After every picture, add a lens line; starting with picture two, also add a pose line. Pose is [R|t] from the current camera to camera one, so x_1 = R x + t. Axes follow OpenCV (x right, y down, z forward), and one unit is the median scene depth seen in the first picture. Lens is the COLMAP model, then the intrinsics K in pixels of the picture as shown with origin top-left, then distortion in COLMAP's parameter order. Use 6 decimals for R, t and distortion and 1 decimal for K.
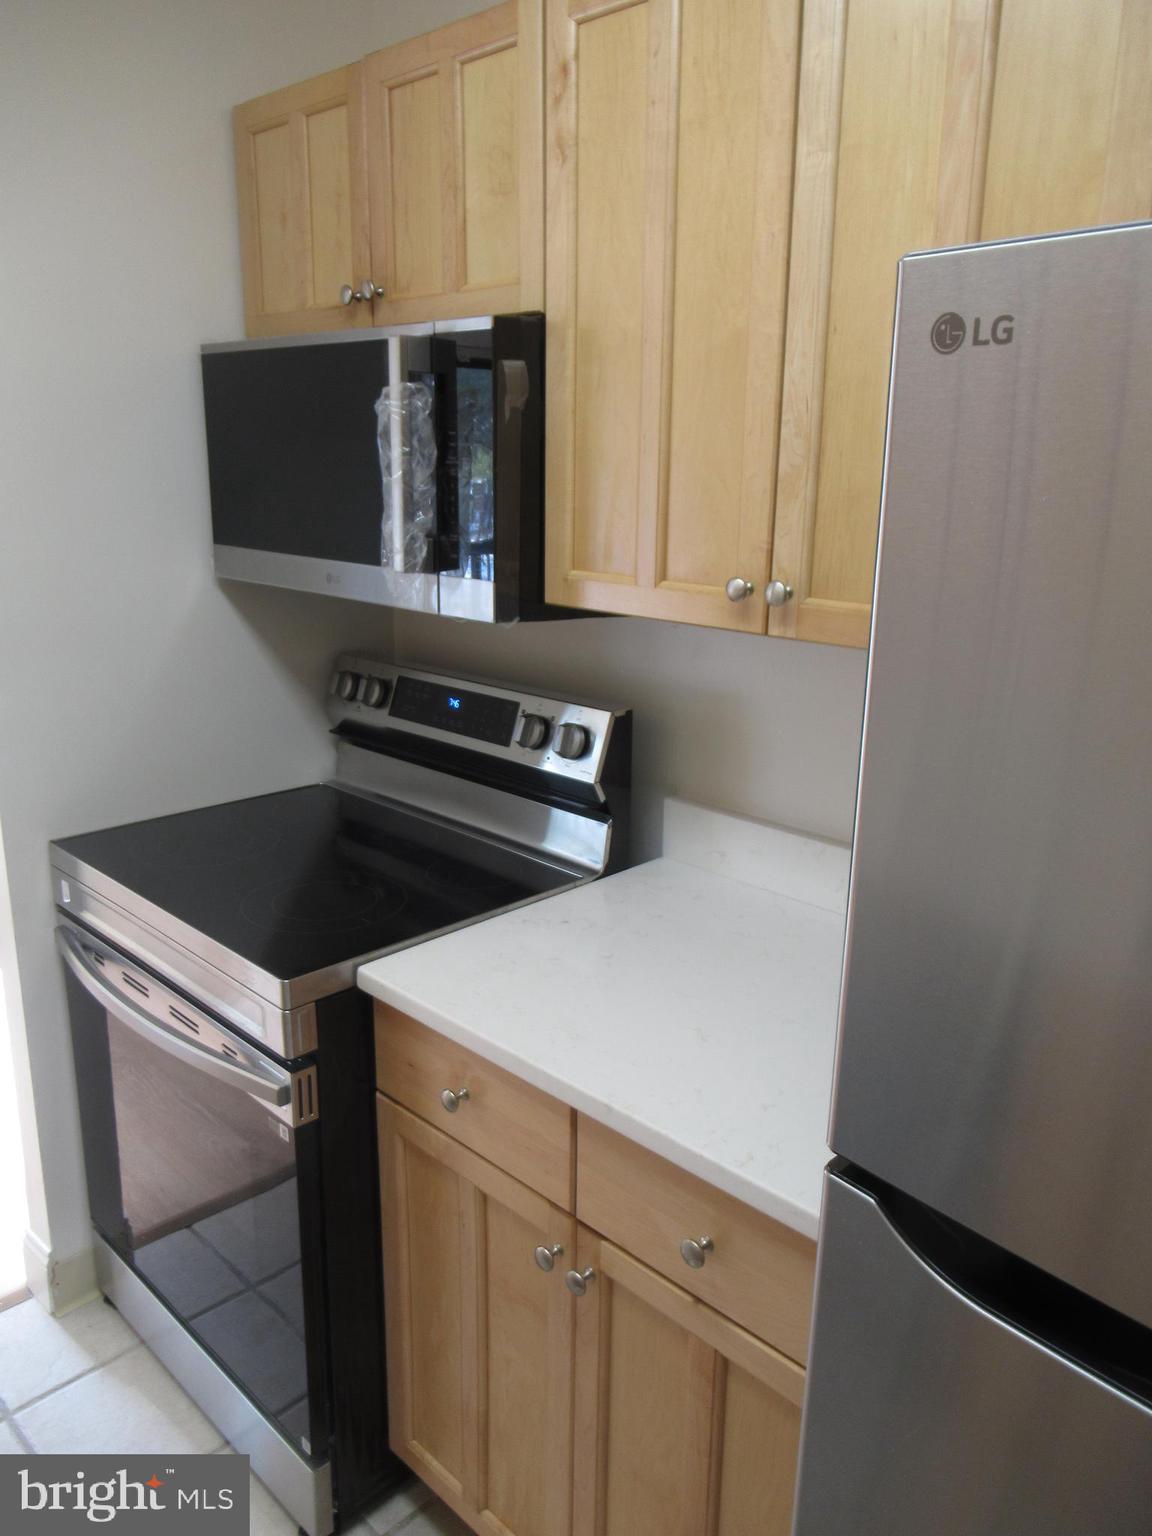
lens RADIAL K [[1141.7, 0, 577.6], [0, 1141.7, 770.2], [0, 0, 1]] dist [-0.011392, 0.001748]
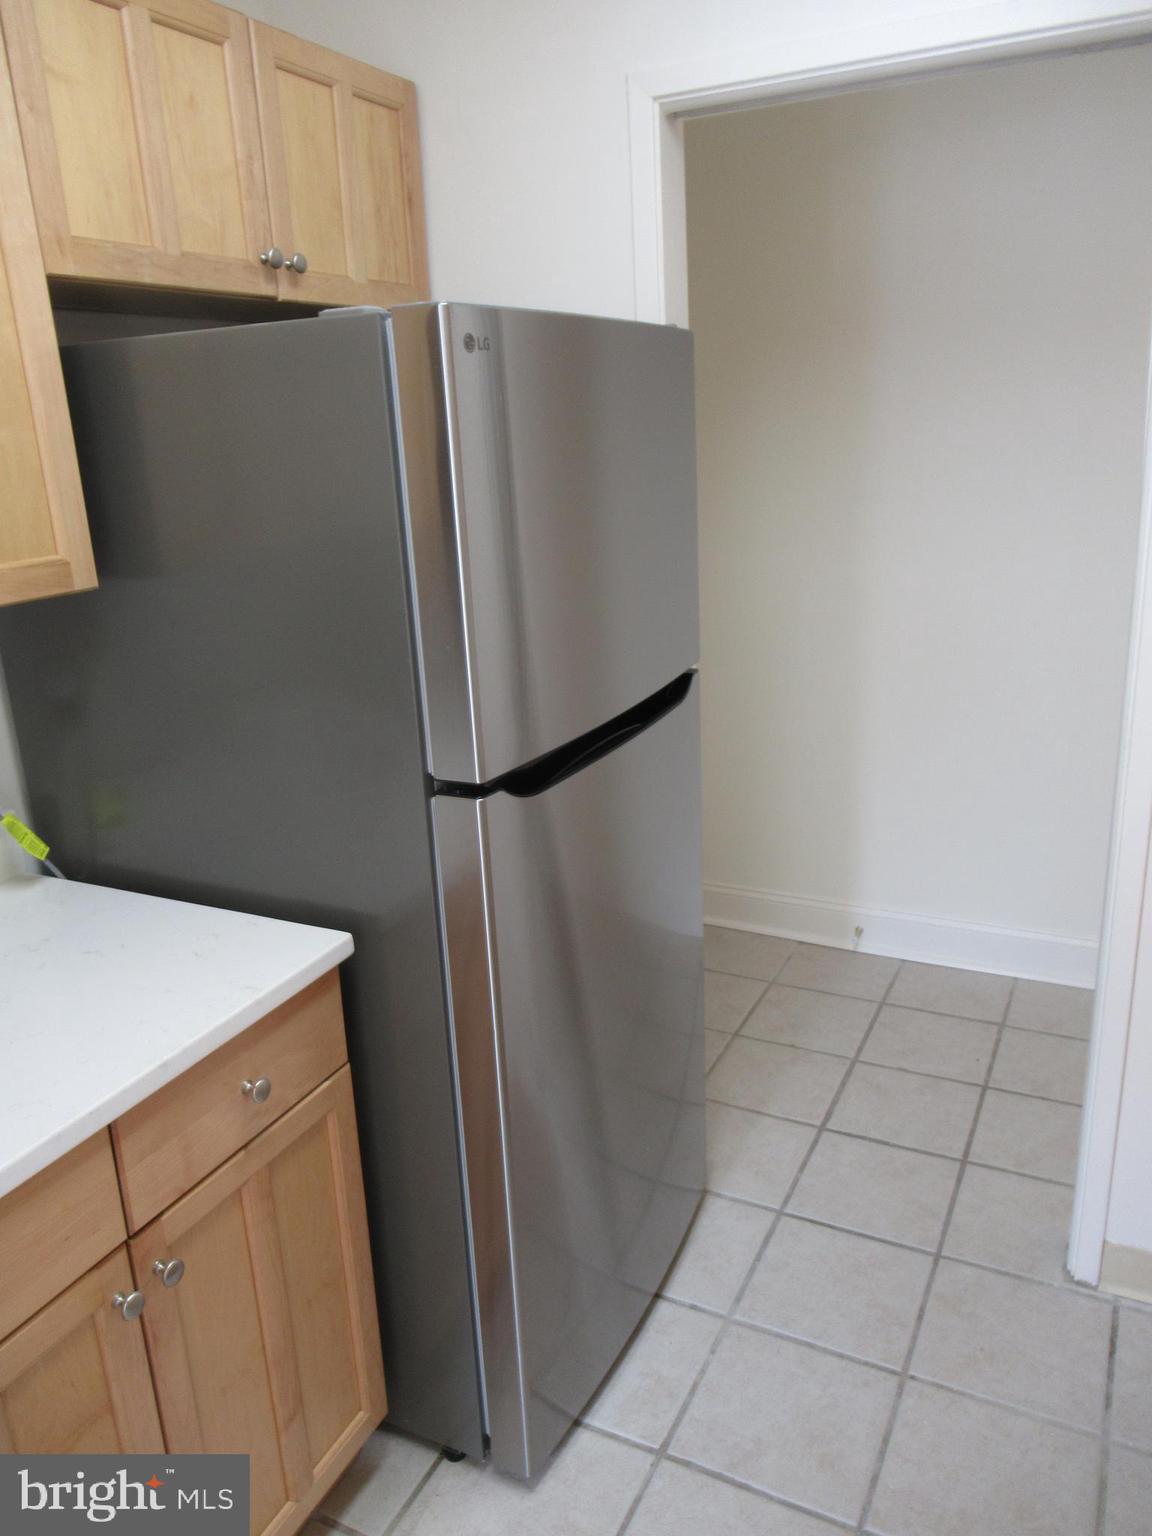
lens RADIAL K [[1141.7, 0, 576.2], [0, 1141.7, 759.9], [0, 0, 1]] dist [-0.011392, 0.001748]
pose [[-0.304825, -0.285622, 0.908571, -0.964378], [0.287180, 0.882007, 0.373620, -0.225932], [-0.908080, 0.374812, -0.186833, 0.781072]]
